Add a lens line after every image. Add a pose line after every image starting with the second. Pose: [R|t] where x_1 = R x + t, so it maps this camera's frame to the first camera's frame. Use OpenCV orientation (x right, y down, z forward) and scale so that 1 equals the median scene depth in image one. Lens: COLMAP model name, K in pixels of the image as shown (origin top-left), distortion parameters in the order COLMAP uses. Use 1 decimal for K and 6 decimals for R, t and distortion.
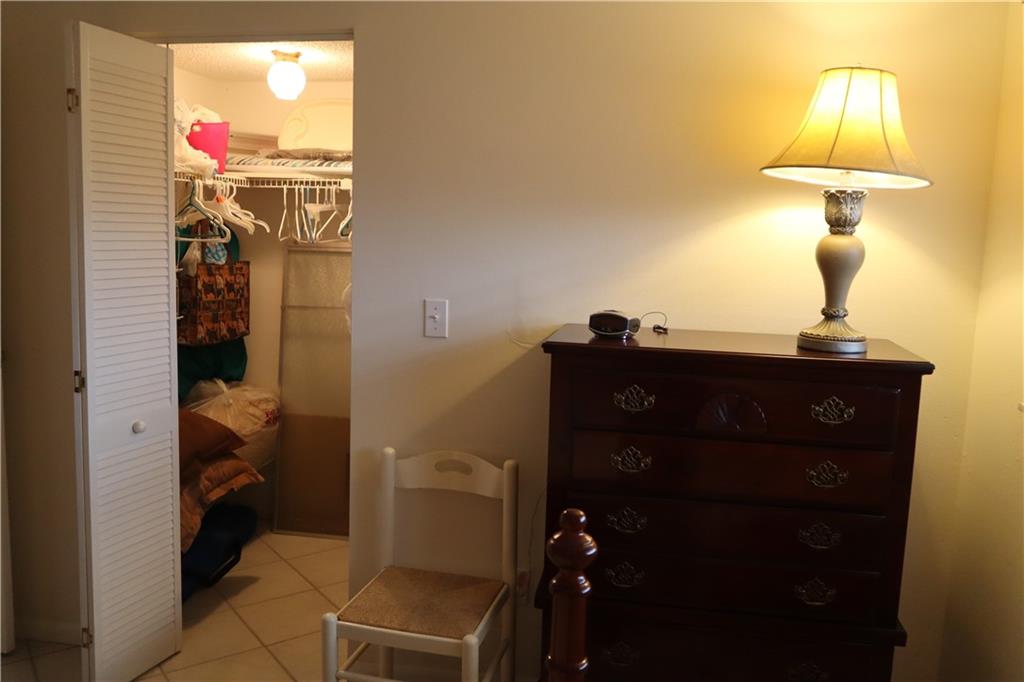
lens RADIAL K [[826.0, 0, 512.0], [0, 826.0, 341.0], [0, 0, 1]] dist [-0.069814, 0.007808]
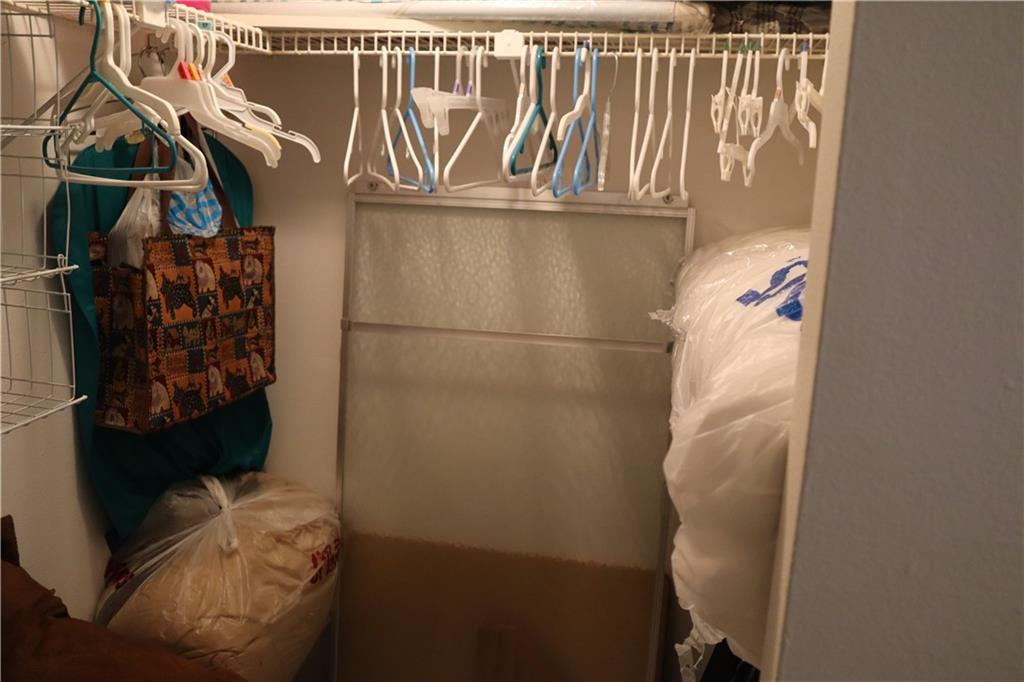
lens RADIAL K [[826.0, 0, 512.0], [0, 826.0, 341.0], [0, 0, 1]] dist [-0.069814, 0.007808]
pose [[0.998865, 0.018537, -0.043875, -0.175974], [-0.015183, 0.997024, 0.075583, -0.074569], [0.045145, -0.074831, 0.996174, 0.577092]]
